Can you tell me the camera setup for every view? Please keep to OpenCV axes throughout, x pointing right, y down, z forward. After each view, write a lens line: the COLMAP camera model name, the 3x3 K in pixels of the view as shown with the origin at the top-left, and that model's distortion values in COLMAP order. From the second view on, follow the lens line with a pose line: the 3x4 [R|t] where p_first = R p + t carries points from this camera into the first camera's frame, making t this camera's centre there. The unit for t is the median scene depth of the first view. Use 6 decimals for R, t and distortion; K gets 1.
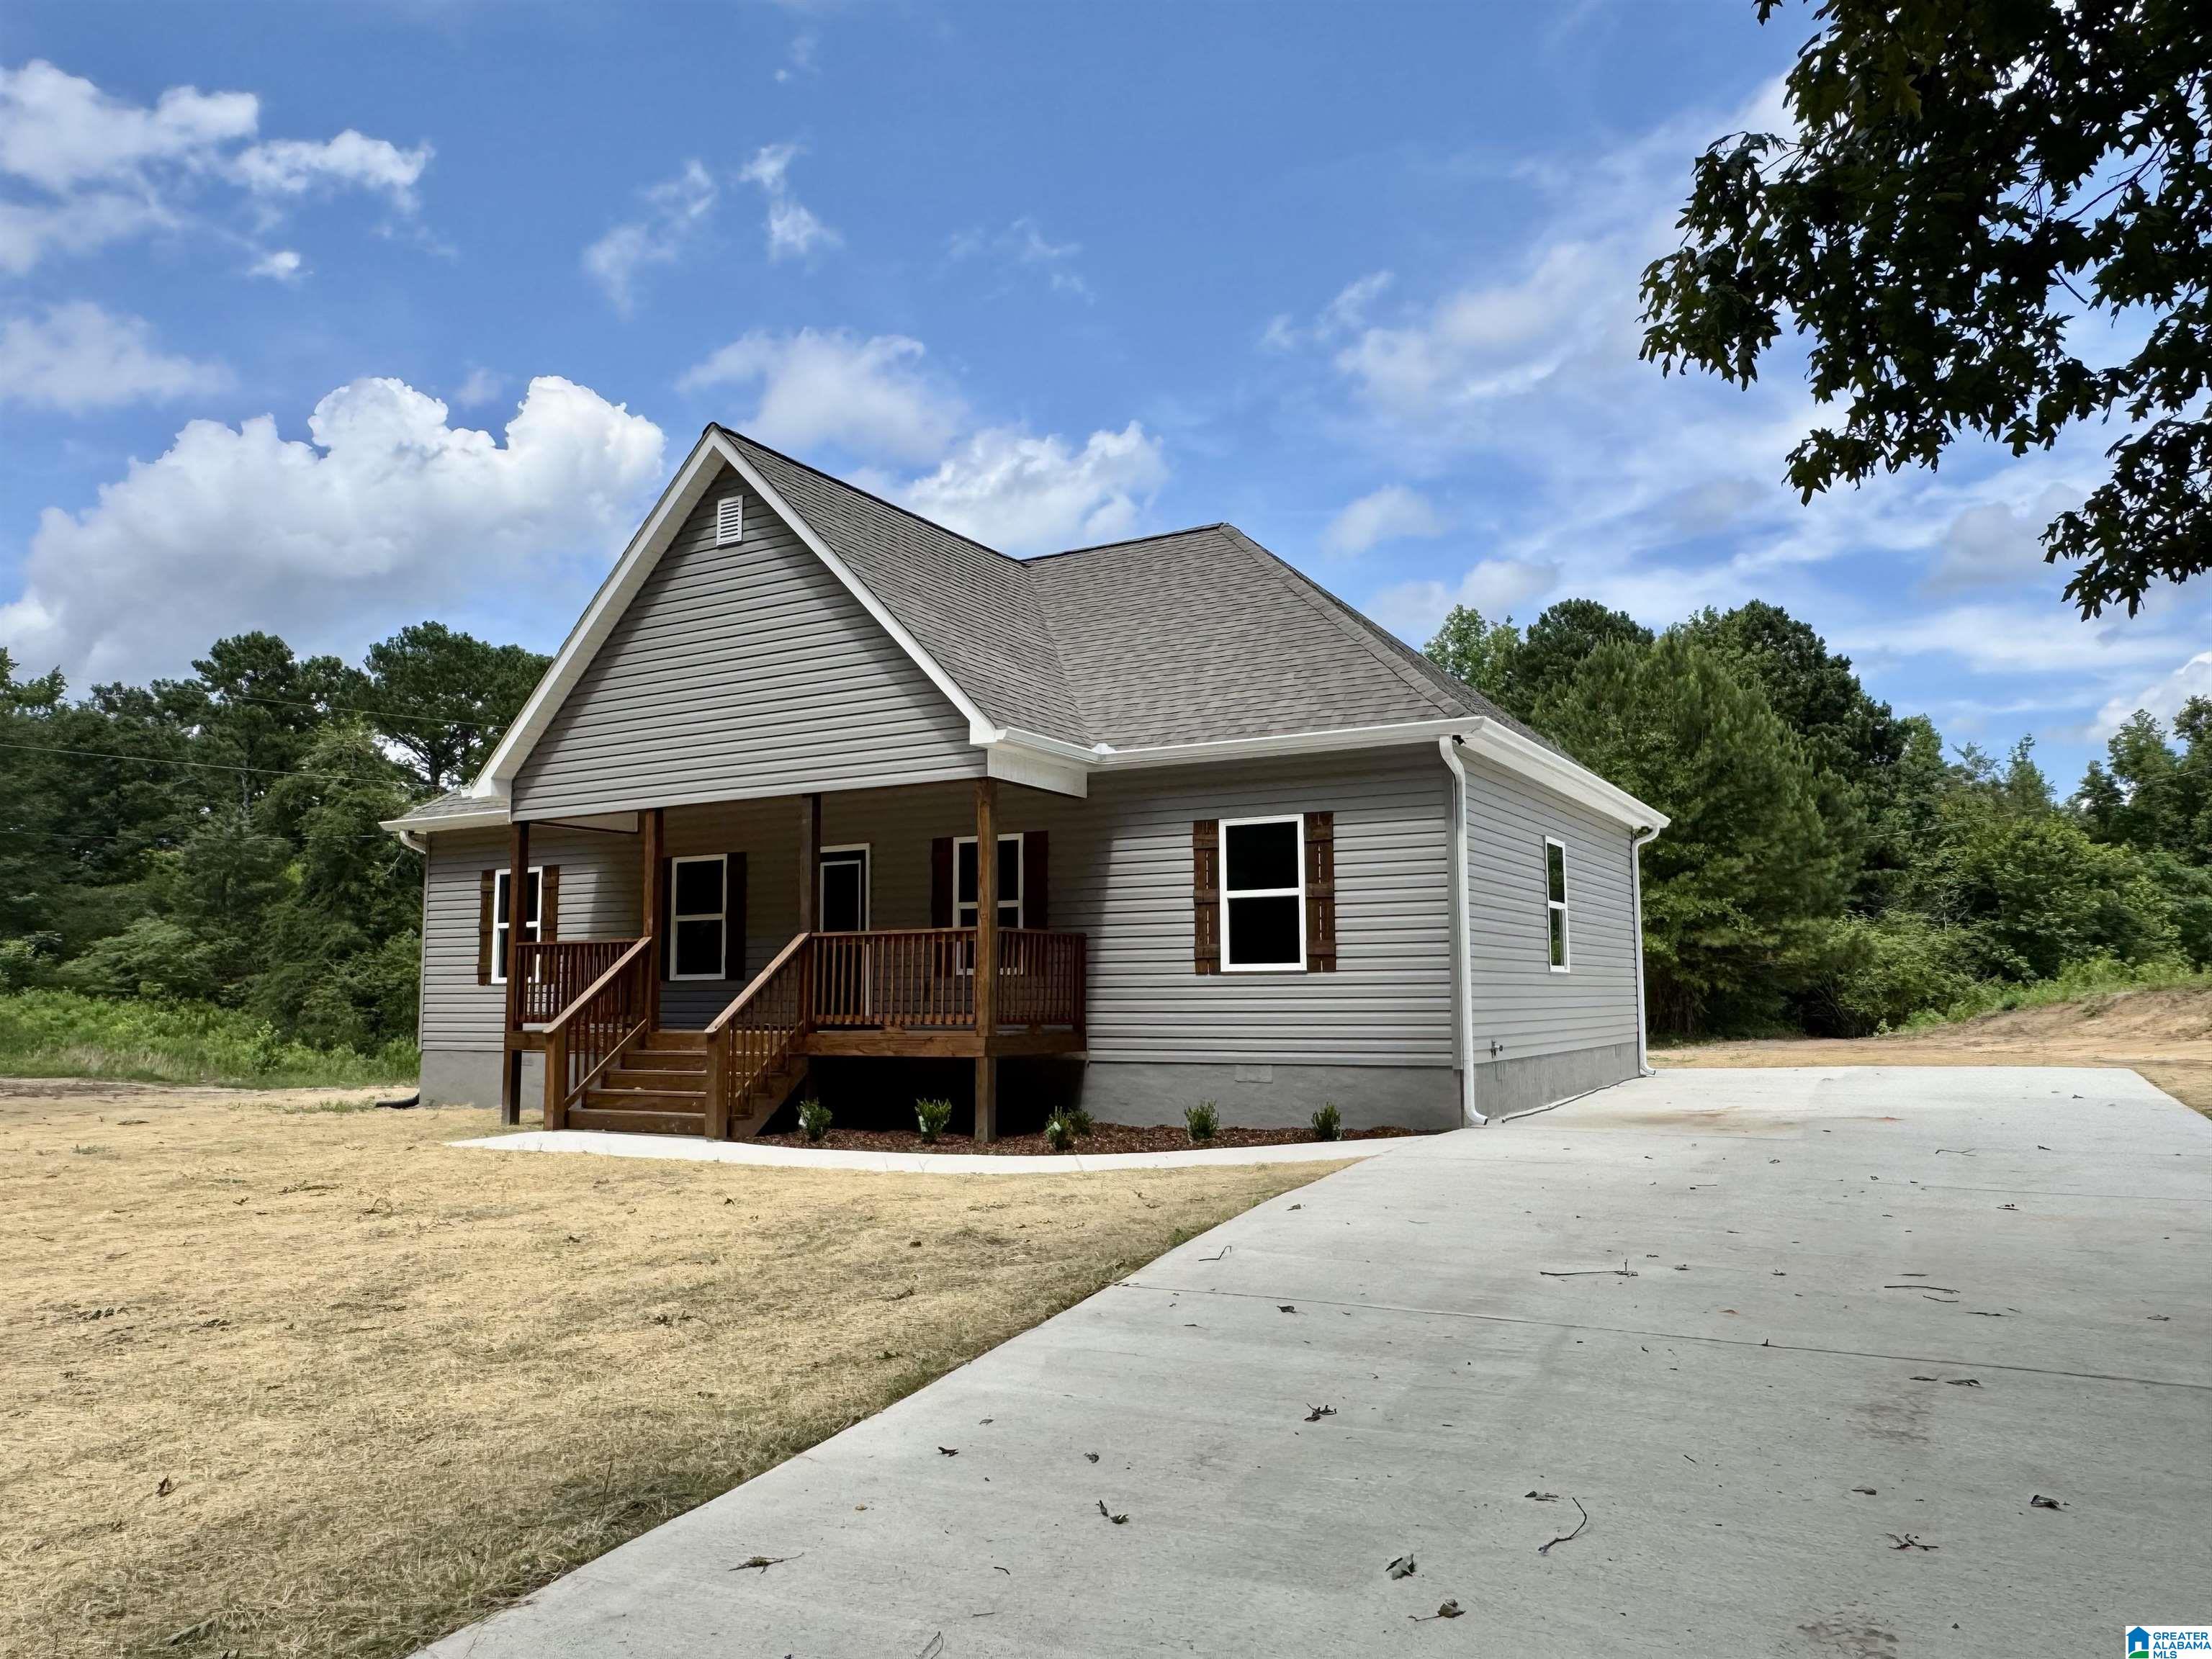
lens RADIAL K [[1520.7, 0, 1154.3], [0, 1520.7, 830.3], [0, 0, 1]] dist [-0.008235, 0.003056]
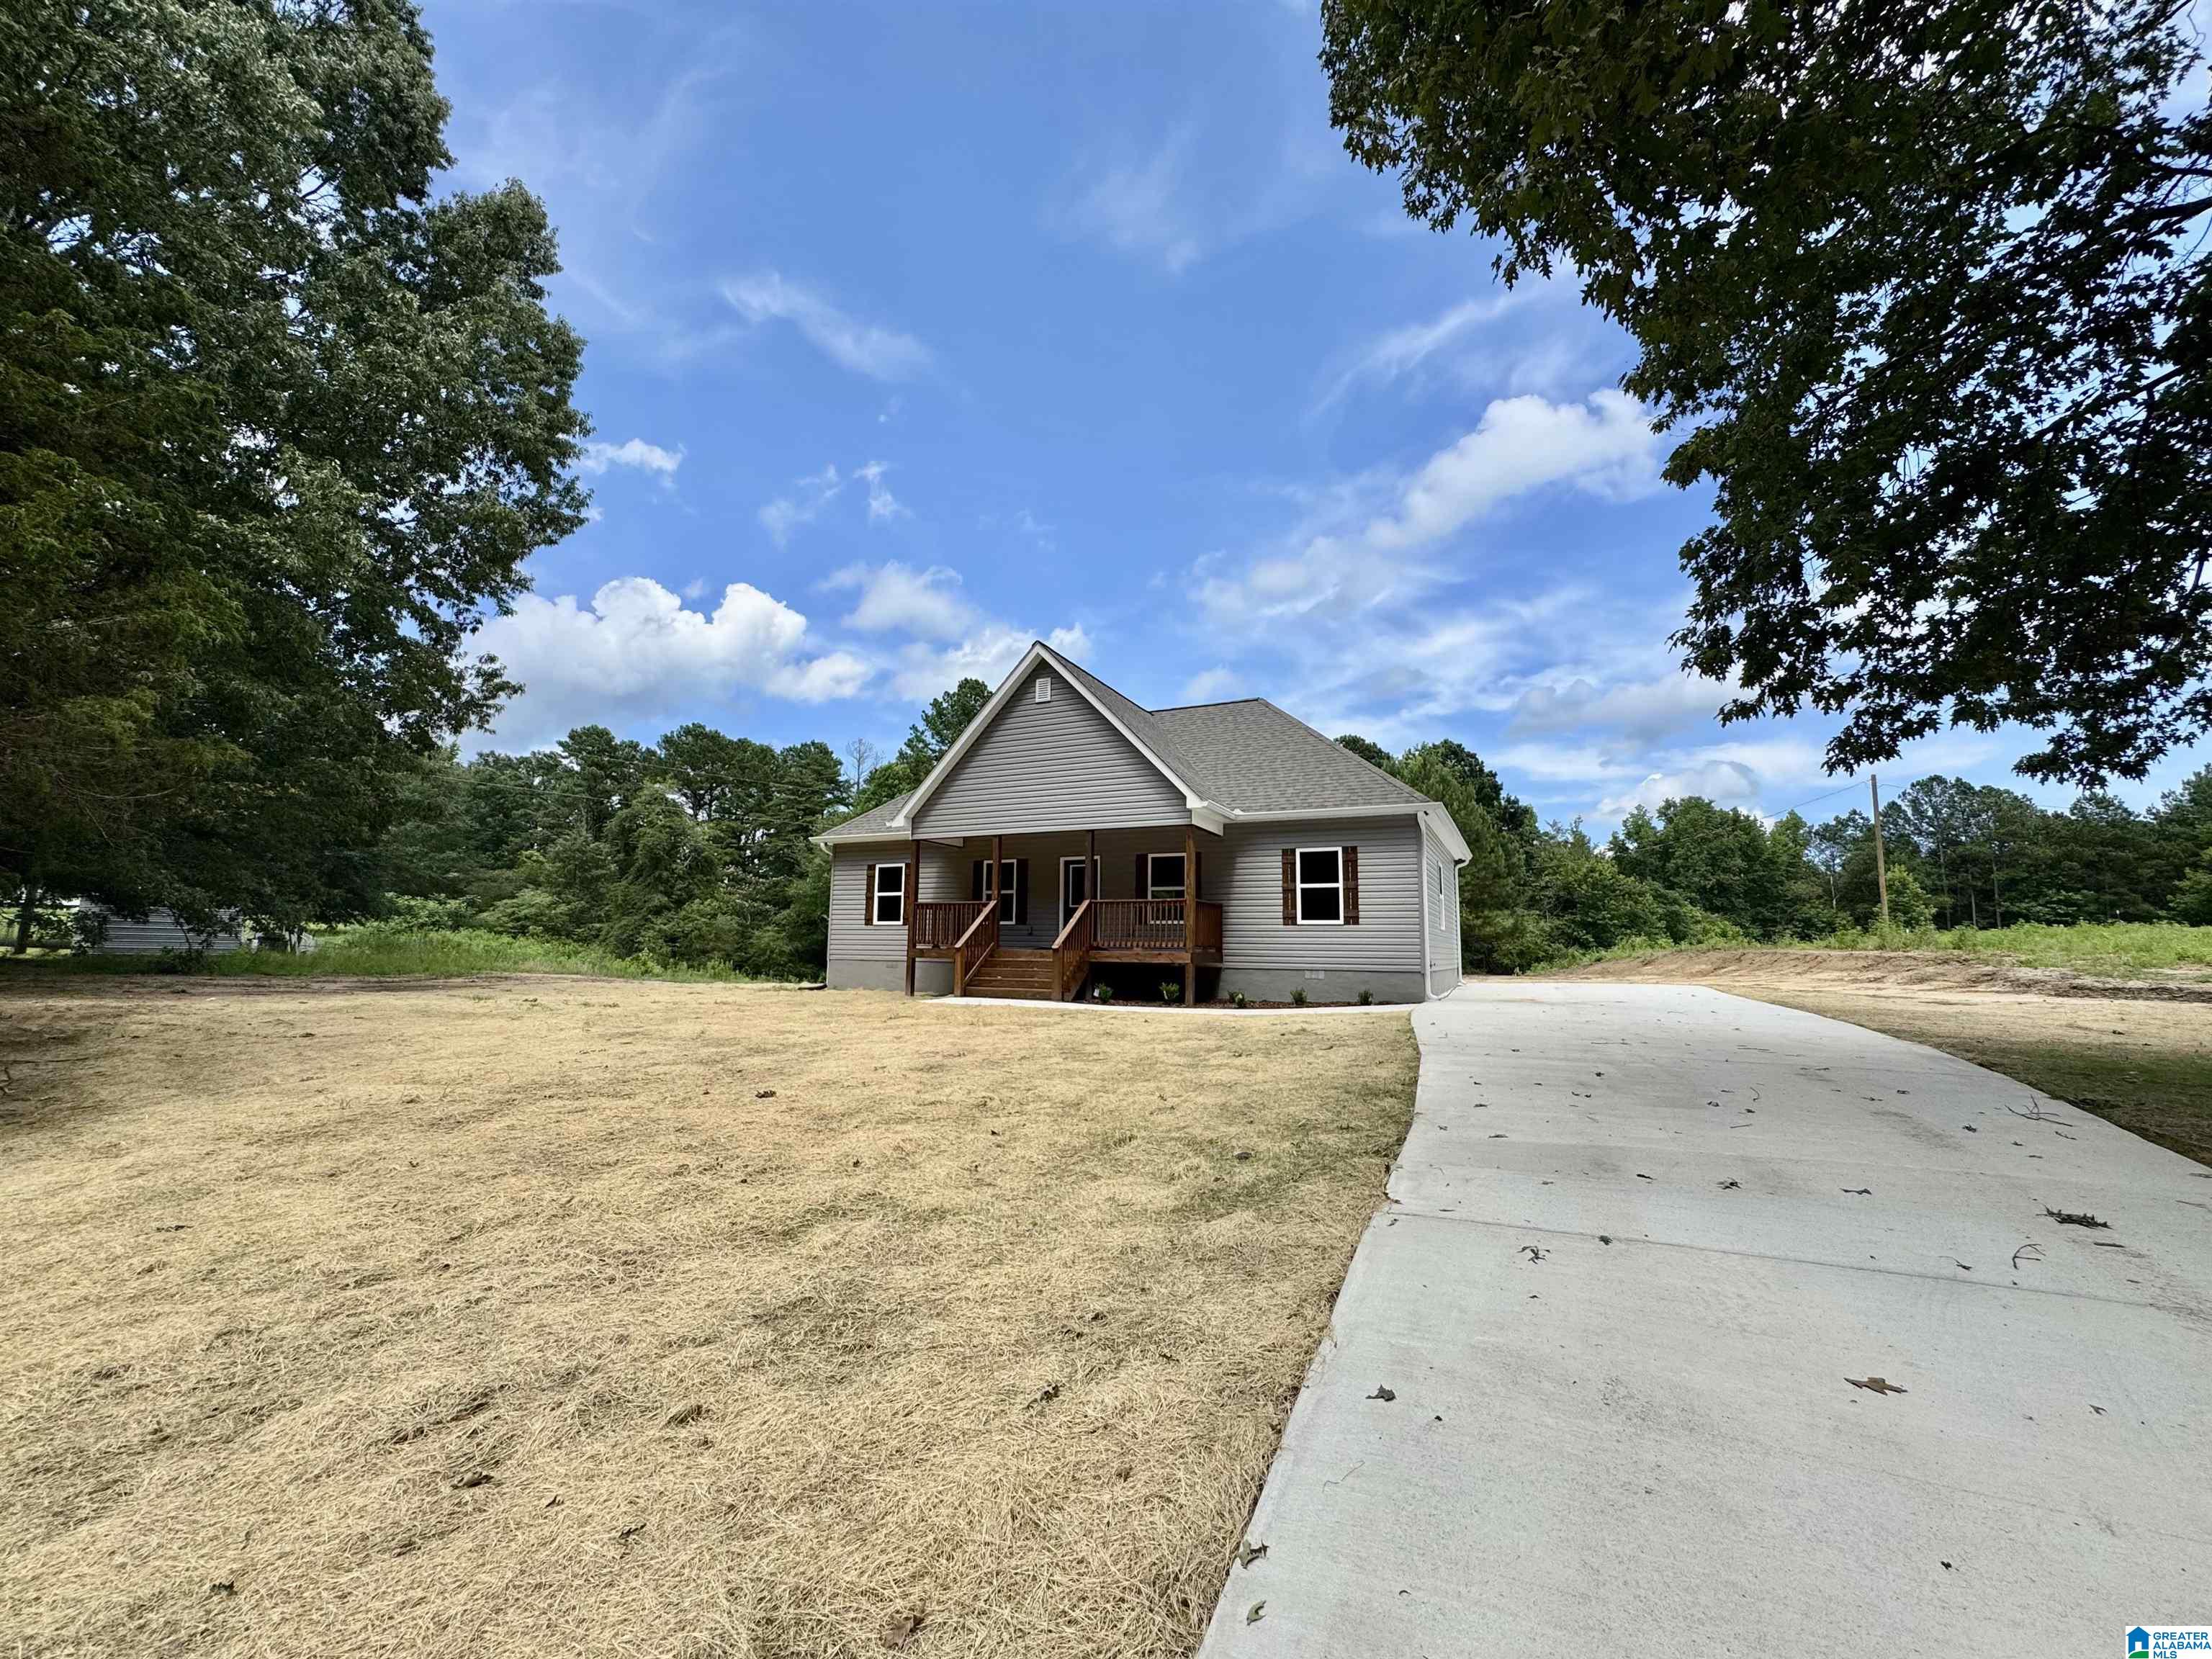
lens RADIAL K [[879.0, 0, 1113.9], [0, 879.0, 817.0], [0, 0, 1]] dist [-0.001906, -0.000247]
pose [[0.997650, 0.030680, 0.061267, -0.215922], [-0.027947, 0.998597, -0.044972, 0.008191], [-0.062561, 0.043154, 0.997108, -0.120920]]
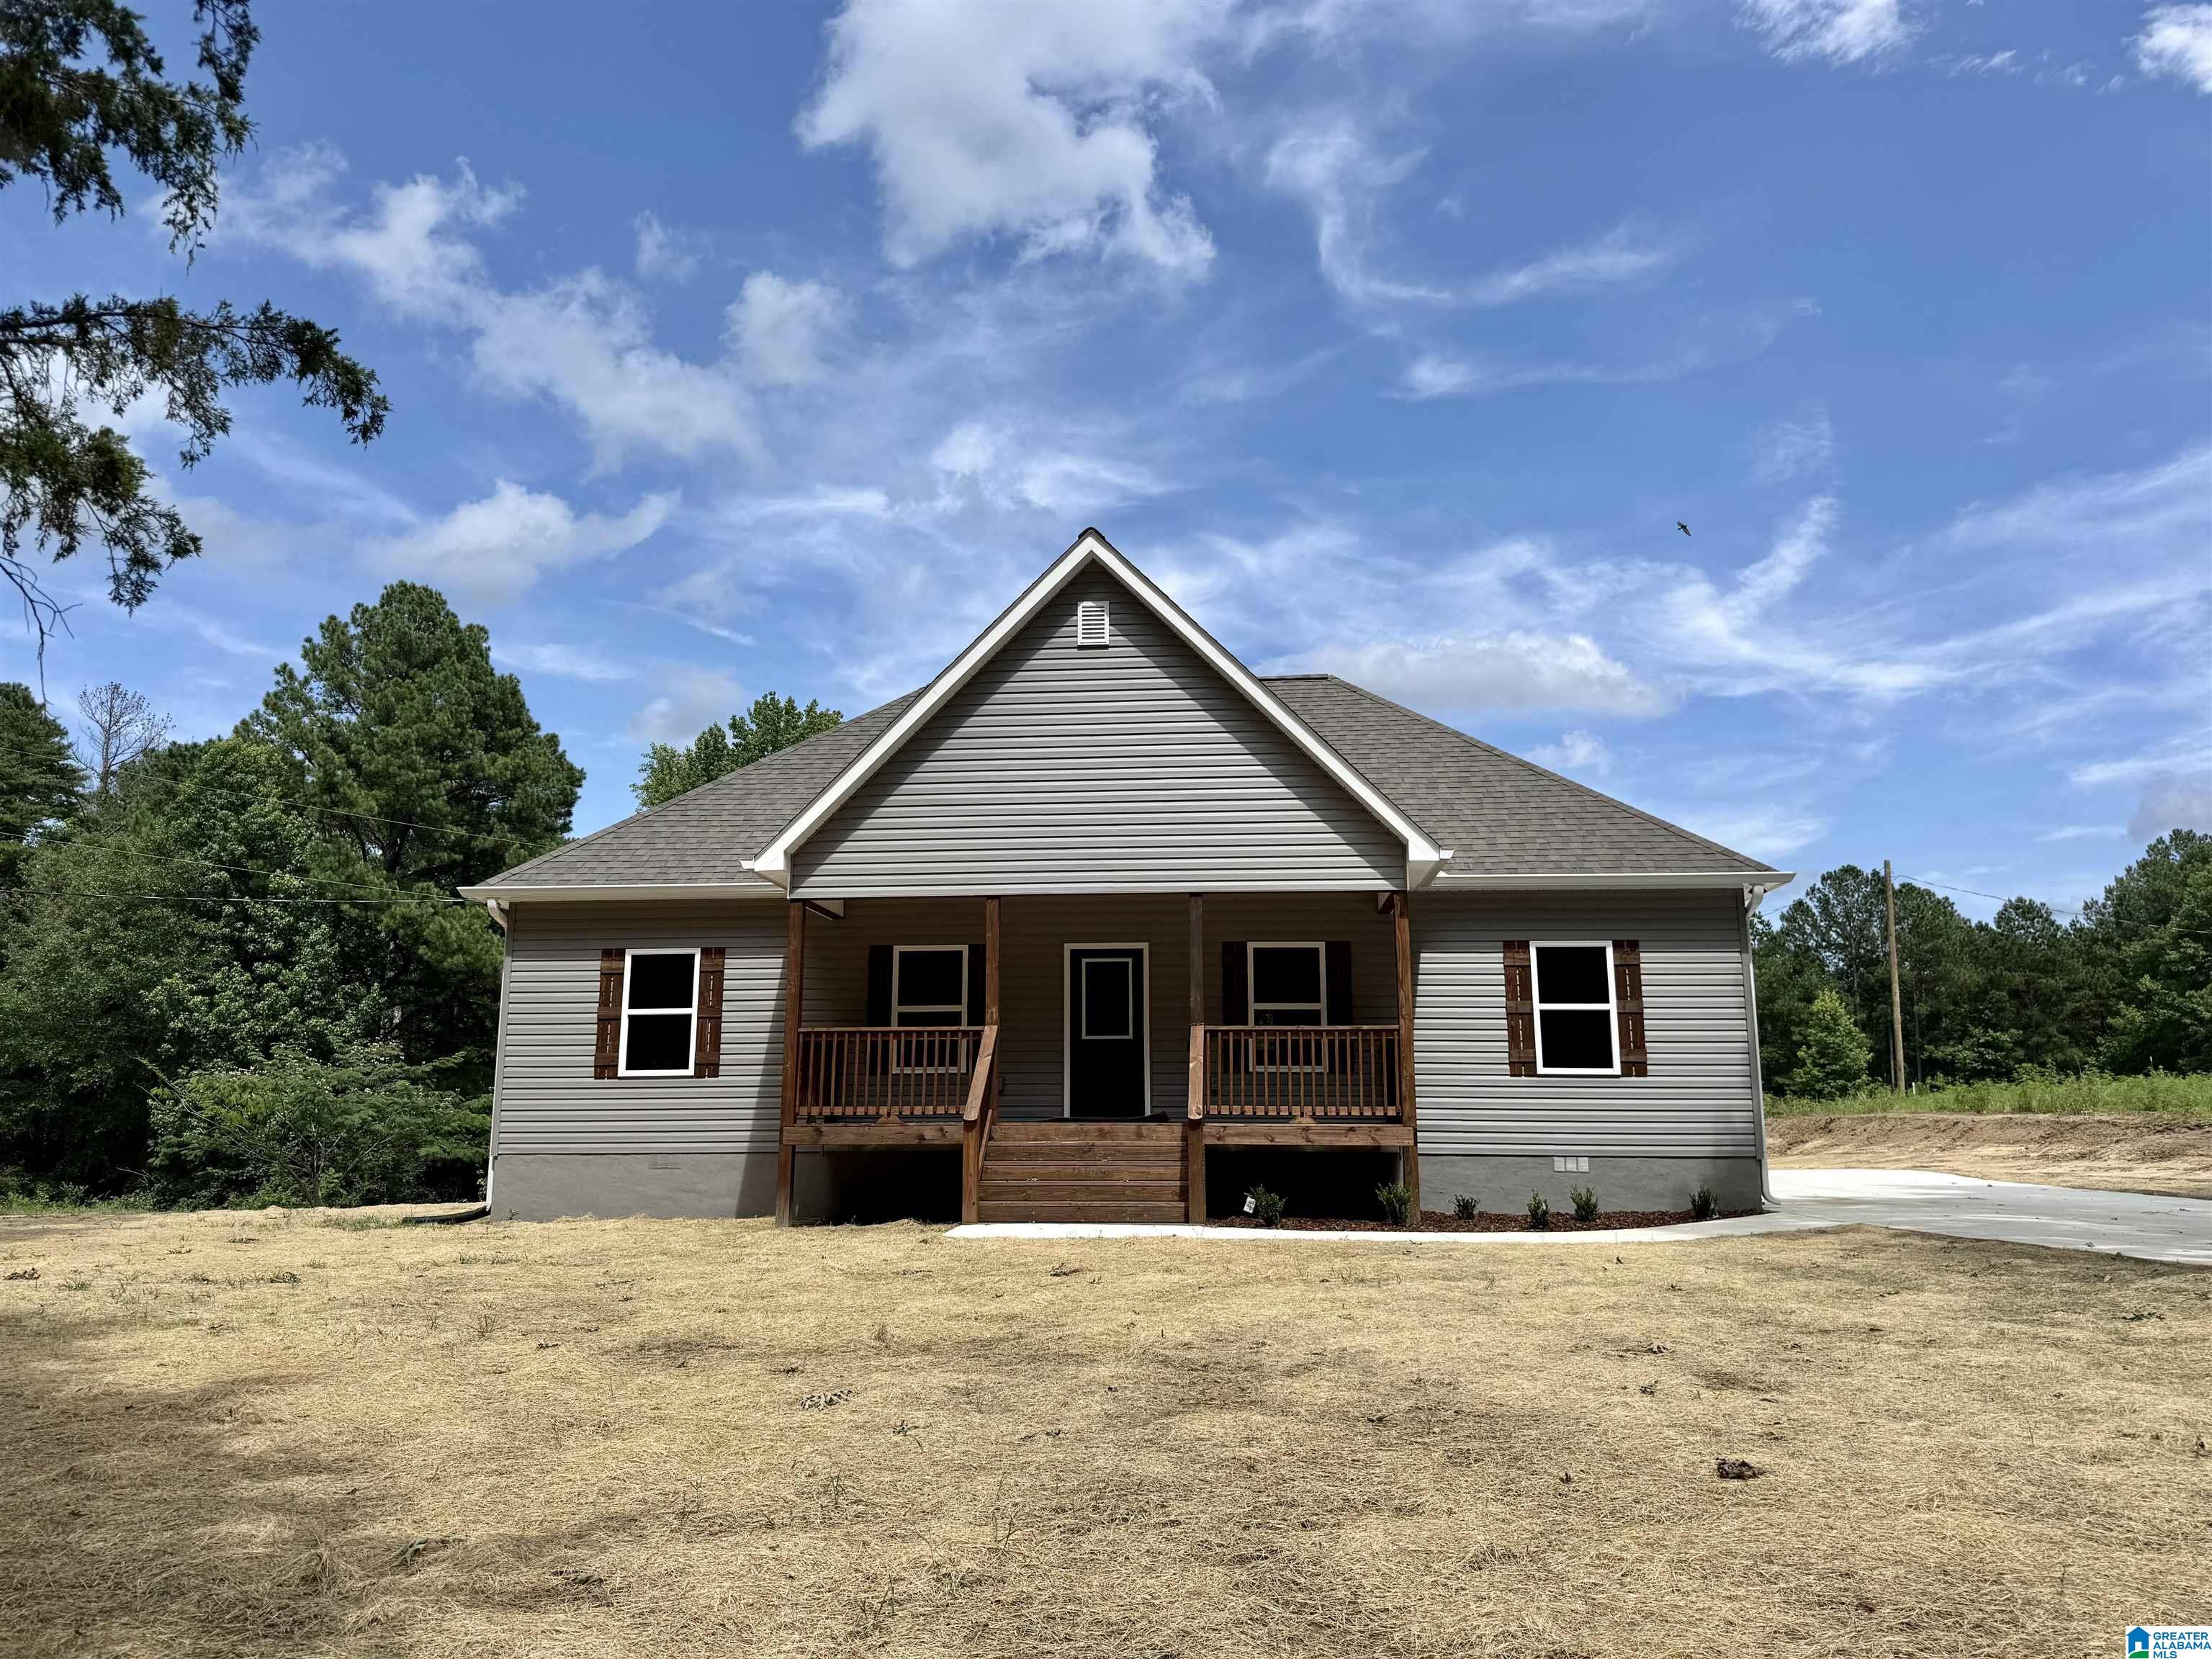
lens RADIAL K [[1593.5, 0, 1084.9], [0, 1593.5, 830.0], [0, 0, 1]] dist [0.076539, -0.072902]
pose [[0.912573, 0.084980, 0.399987, -0.602397], [-0.052699, 0.994451, -0.091046, 0.029811], [-0.405505, 0.062007, 0.911987, 0.019435]]
